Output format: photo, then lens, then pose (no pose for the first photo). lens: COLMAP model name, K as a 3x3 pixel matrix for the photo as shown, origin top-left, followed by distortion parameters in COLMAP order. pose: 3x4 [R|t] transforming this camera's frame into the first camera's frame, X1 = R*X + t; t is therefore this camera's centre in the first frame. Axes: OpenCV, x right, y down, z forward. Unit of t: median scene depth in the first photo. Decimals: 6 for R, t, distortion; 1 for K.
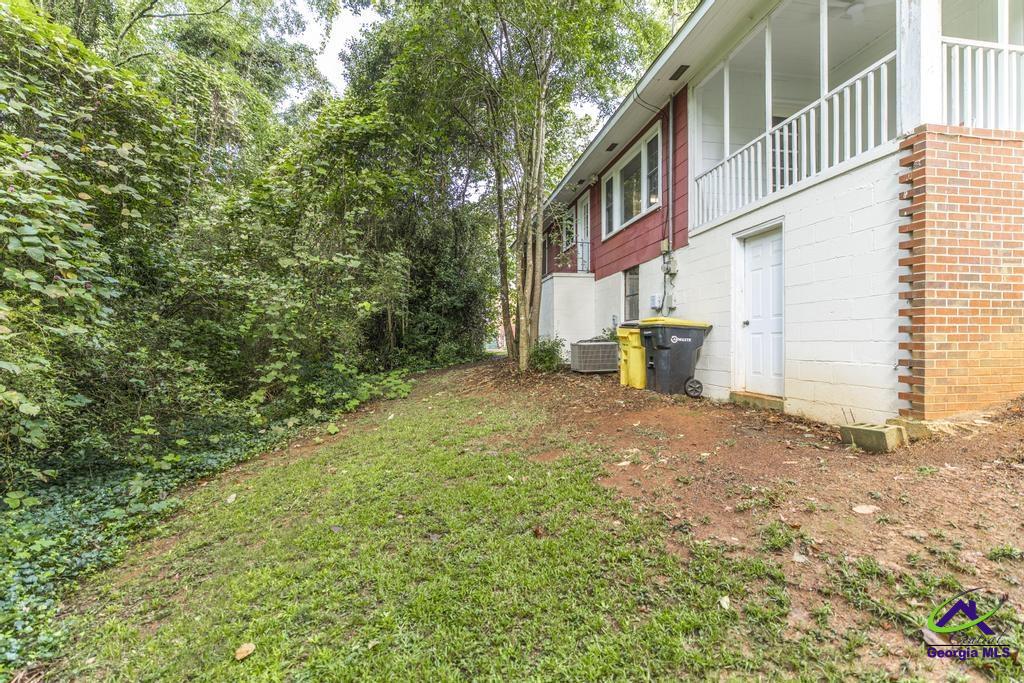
lens RADIAL K [[449.4, 0, 512.0], [0, 449.4, 341.5], [0, 0, 1]] dist [0.001849, 0.000559]
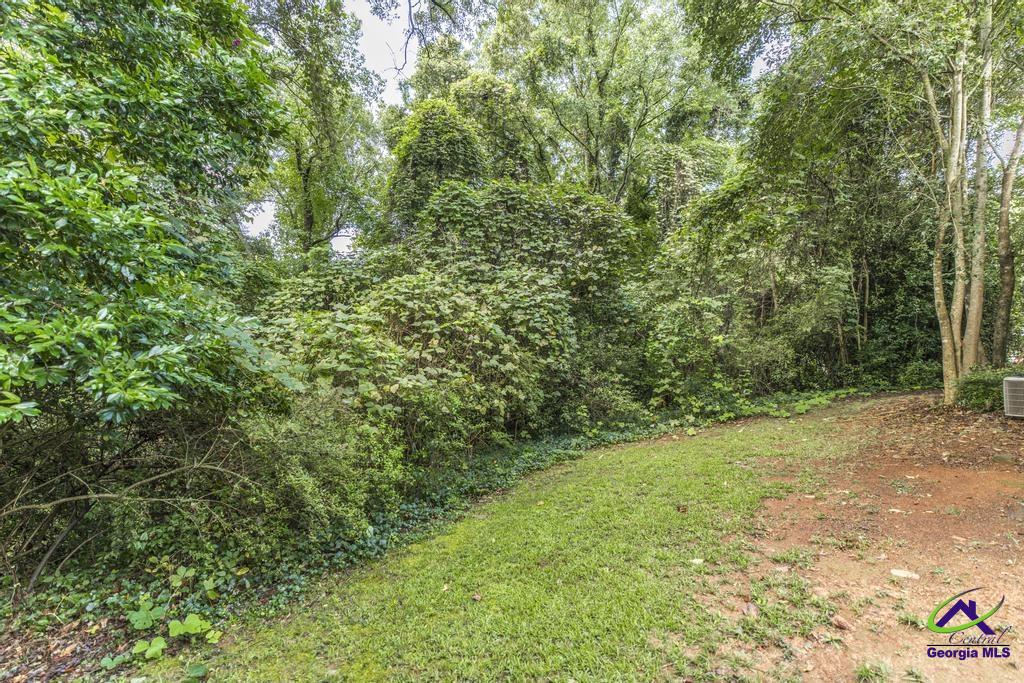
lens RADIAL K [[449.4, 0, 512.0], [0, 449.4, 341.5], [0, 0, 1]] dist [0.001849, 0.000559]
pose [[0.485683, -0.008983, -0.874089, 0.494803], [0.002245, 0.999957, -0.009029, -0.061462], [0.874132, 0.002423, 0.485683, -0.109663]]
